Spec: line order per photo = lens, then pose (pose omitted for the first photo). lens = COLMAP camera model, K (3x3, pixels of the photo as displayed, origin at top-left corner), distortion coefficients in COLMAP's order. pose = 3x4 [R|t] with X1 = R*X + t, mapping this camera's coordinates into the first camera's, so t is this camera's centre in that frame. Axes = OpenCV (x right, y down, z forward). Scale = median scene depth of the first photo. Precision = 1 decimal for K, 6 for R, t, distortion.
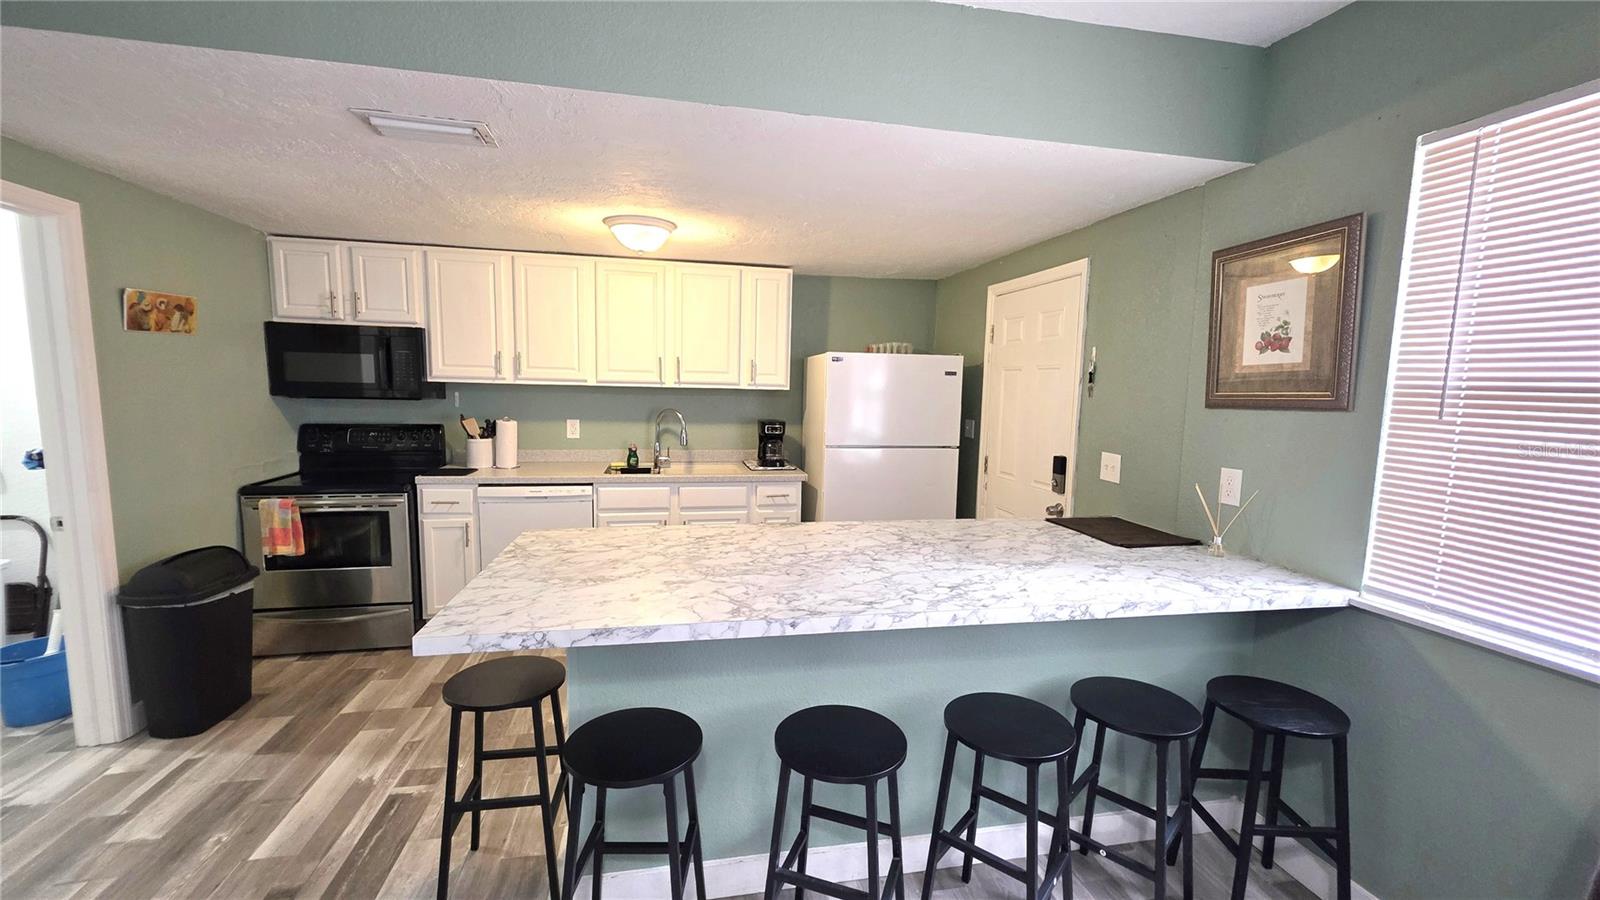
lens RADIAL K [[642.7, 0, 806.0], [0, 642.7, 450.5], [0, 0, 1]] dist [0.002099, -0.000489]
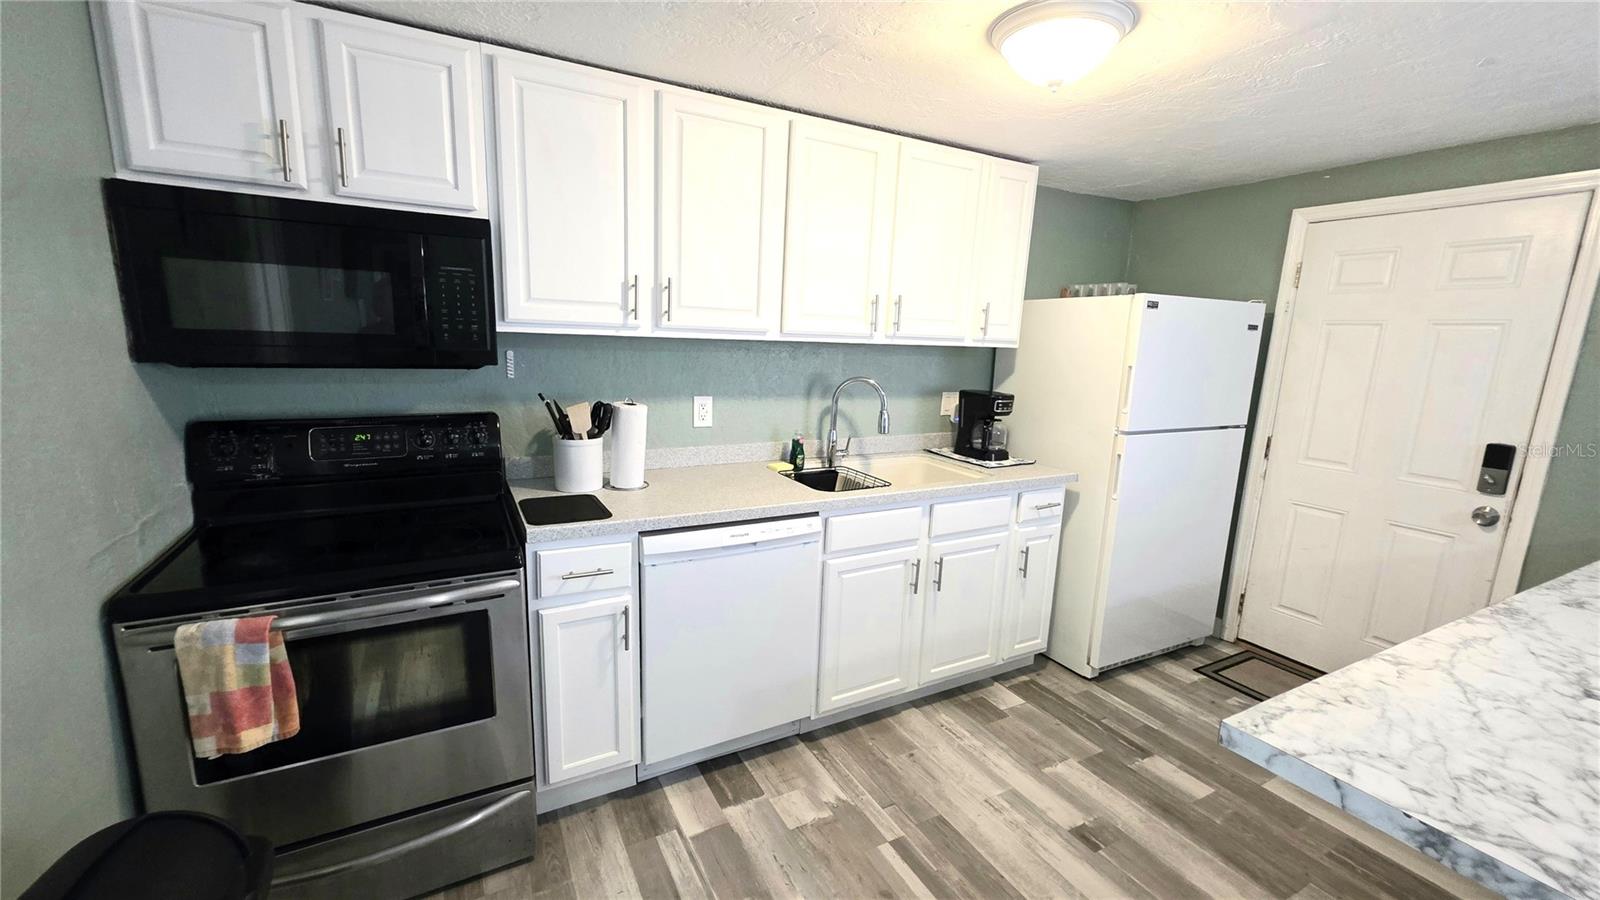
lens RADIAL K [[642.7, 0, 791.7], [0, 642.7, 449.8], [0, 0, 1]] dist [0.002099, -0.000489]
pose [[0.959146, -0.040592, 0.279984, -0.507253], [0.017039, 0.996145, 0.086051, -0.053987], [-0.282398, -0.077765, 0.956140, 0.444988]]
